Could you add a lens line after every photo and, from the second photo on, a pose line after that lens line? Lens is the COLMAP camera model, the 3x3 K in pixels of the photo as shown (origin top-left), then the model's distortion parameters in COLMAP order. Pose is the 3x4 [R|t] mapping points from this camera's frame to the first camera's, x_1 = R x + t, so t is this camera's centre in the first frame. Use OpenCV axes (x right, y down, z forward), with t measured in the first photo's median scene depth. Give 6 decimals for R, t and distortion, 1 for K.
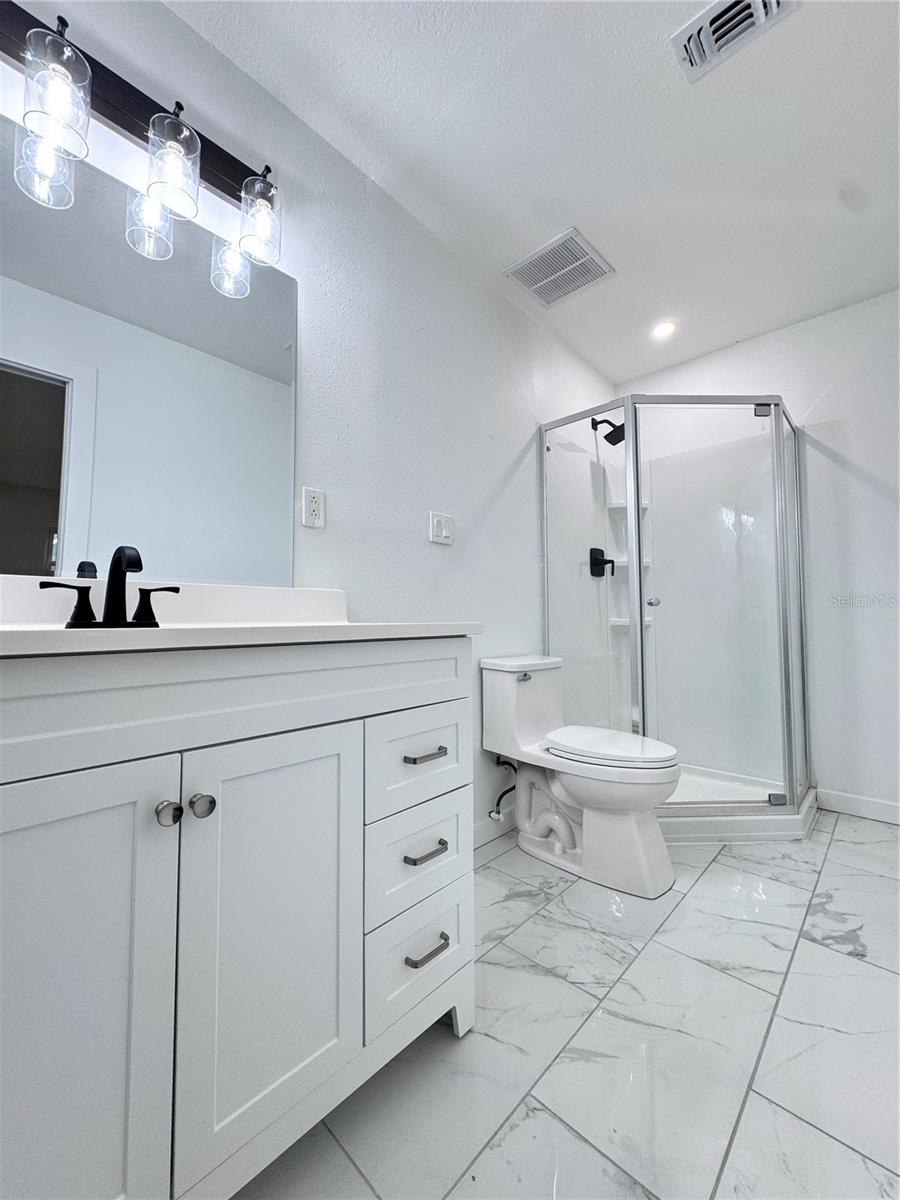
lens RADIAL K [[478.5, 0, 450.3], [0, 478.5, 591.9], [0, 0, 1]] dist [-0.004206, 0.000747]
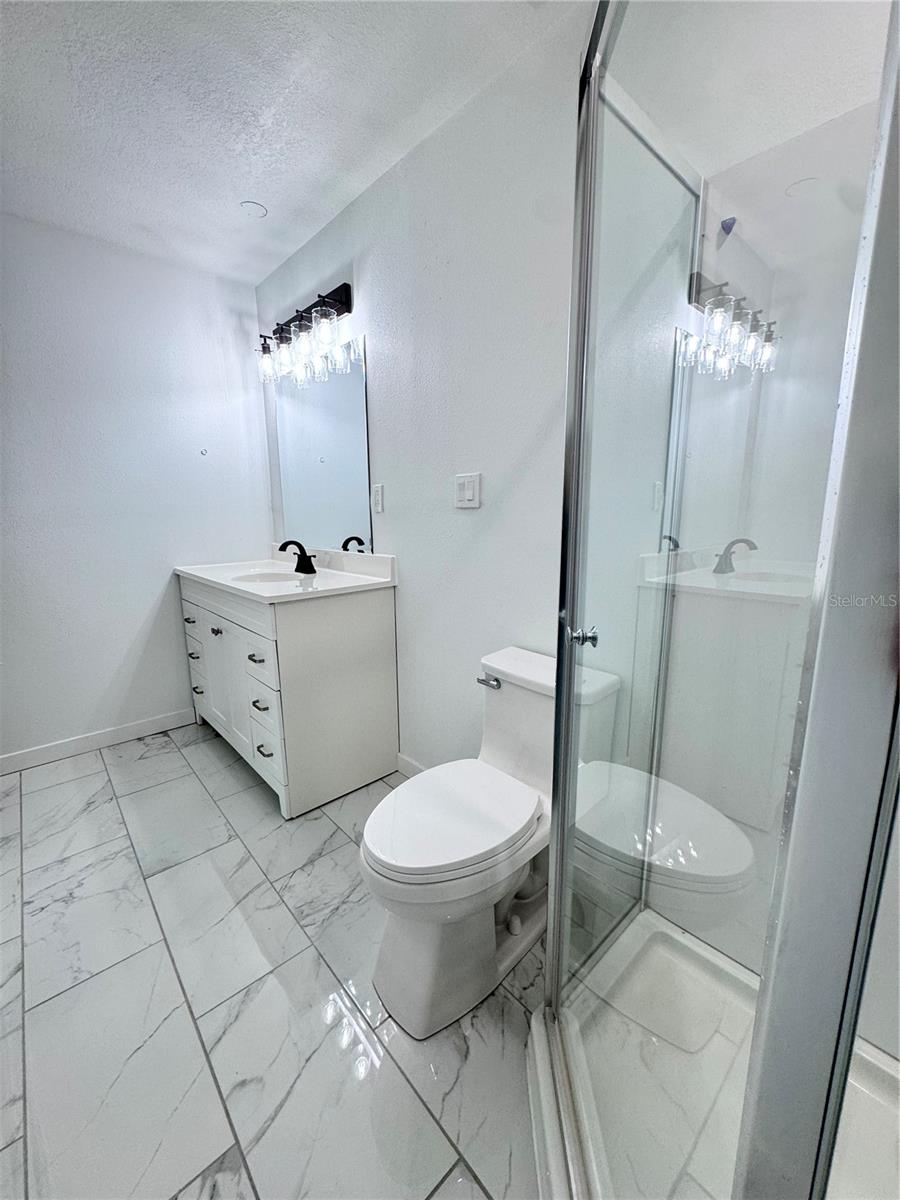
lens RADIAL K [[478.5, 0, 452.6], [0, 478.5, 604.0], [0, 0, 1]] dist [-0.004206, 0.000747]
pose [[-0.076640, 0.201421, -0.976502, 1.266396], [0.064531, 0.978331, 0.196734, -0.144379], [0.994968, -0.047937, -0.087977, 1.459571]]
